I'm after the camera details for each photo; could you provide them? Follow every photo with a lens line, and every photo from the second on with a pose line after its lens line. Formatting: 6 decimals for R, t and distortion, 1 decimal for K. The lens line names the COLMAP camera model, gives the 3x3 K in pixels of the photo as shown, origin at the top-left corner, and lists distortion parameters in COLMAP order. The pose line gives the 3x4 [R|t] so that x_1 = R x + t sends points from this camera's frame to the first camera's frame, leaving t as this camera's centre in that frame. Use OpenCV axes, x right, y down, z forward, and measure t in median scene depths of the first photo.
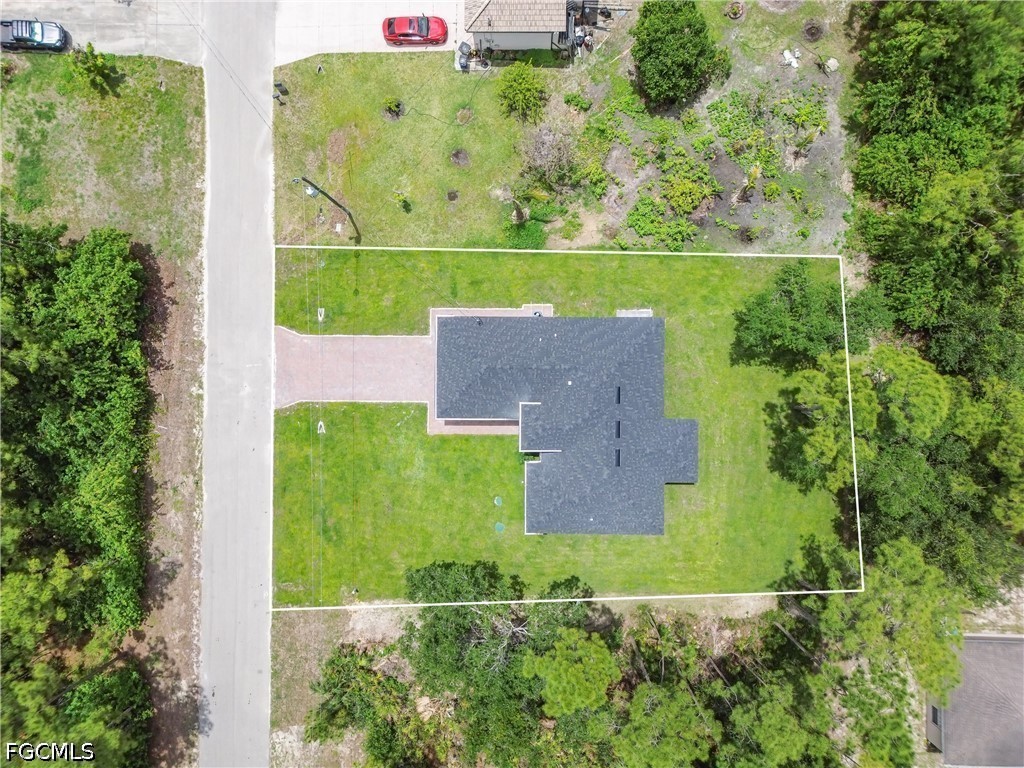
lens RADIAL K [[702.8, 0, 512.0], [0, 702.8, 384.0], [0, 0, 1]] dist [0.032679, -0.000358]
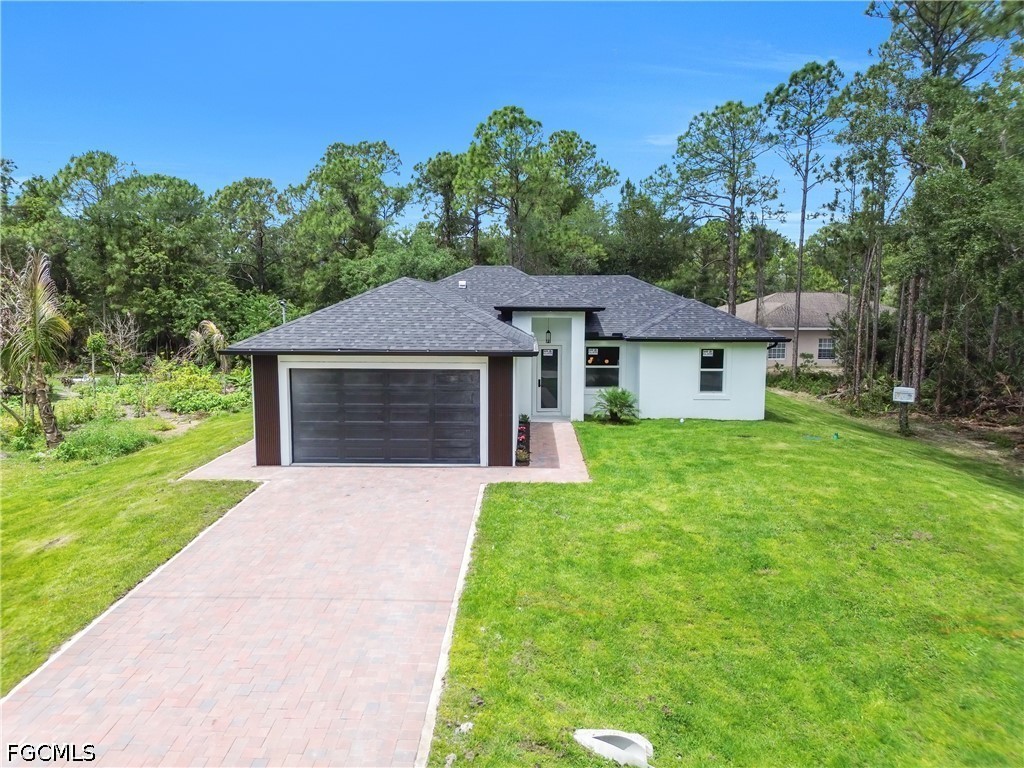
lens RADIAL K [[711.1, 0, 512.0], [0, 711.1, 384.0], [0, 0, 1]] dist [0.016770, 0.000143]
pose [[0.019398, -0.107398, 0.994027, -0.412030], [0.999721, 0.015455, -0.017839, 0.042073], [-0.013447, 0.994096, 0.107668, 0.912450]]
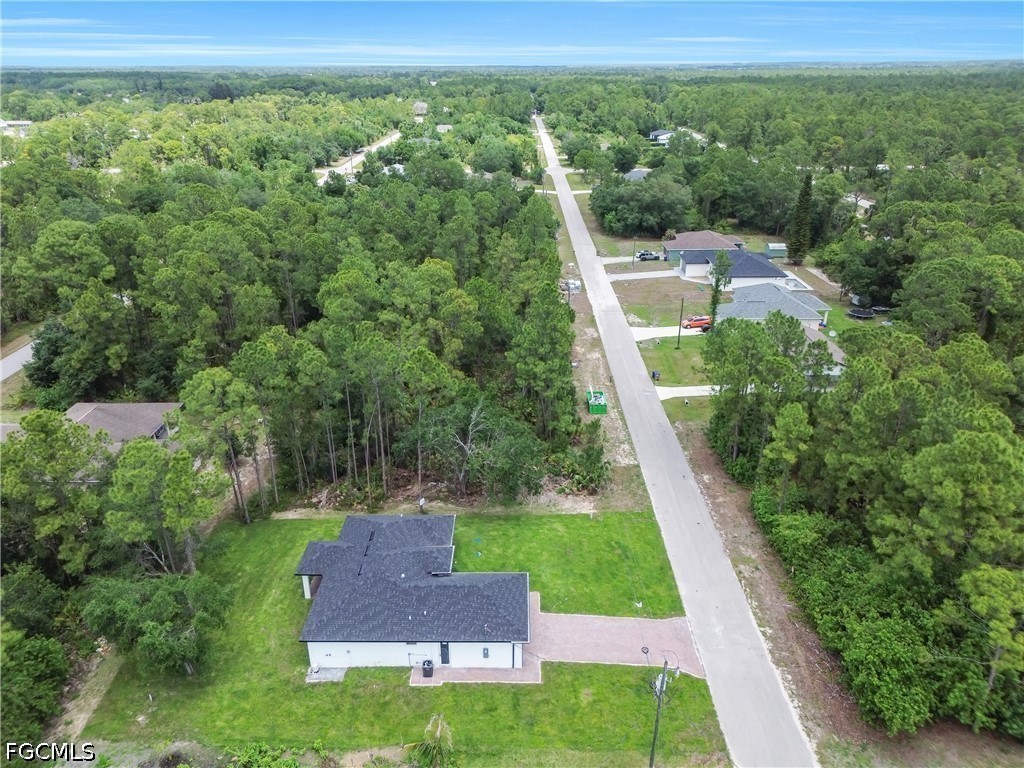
lens RADIAL K [[702.8, 0, 512.0], [0, 702.8, 384.0], [0, 0, 1]] dist [0.032679, -0.000358]
pose [[-0.999938, 0.005552, 0.009628, -0.088069], [0.006564, -0.404036, 0.914720, -0.791947], [0.008969, 0.914726, 0.403974, 0.253397]]
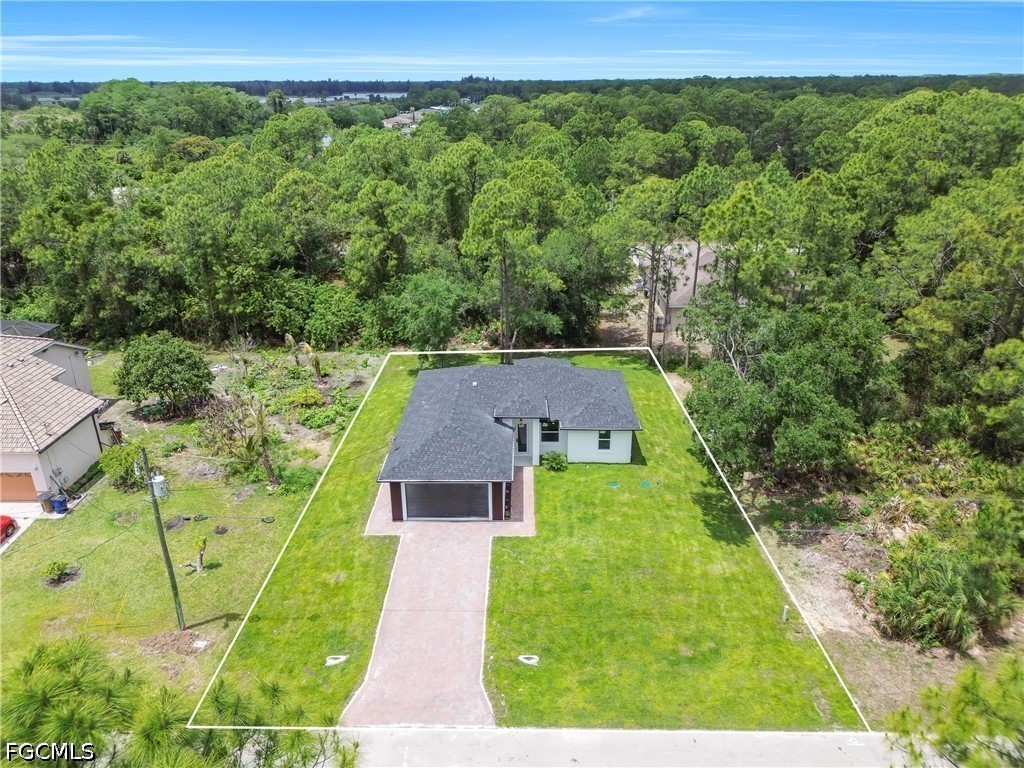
lens RADIAL K [[702.8, 0, 512.0], [0, 702.8, 384.0], [0, 0, 1]] dist [0.032679, -0.000358]
pose [[0.008146, -0.384973, 0.922892, -0.728699], [0.999967, 0.003253, -0.007469, 0.051707], [-0.000127, 0.922922, 0.384987, 0.562453]]
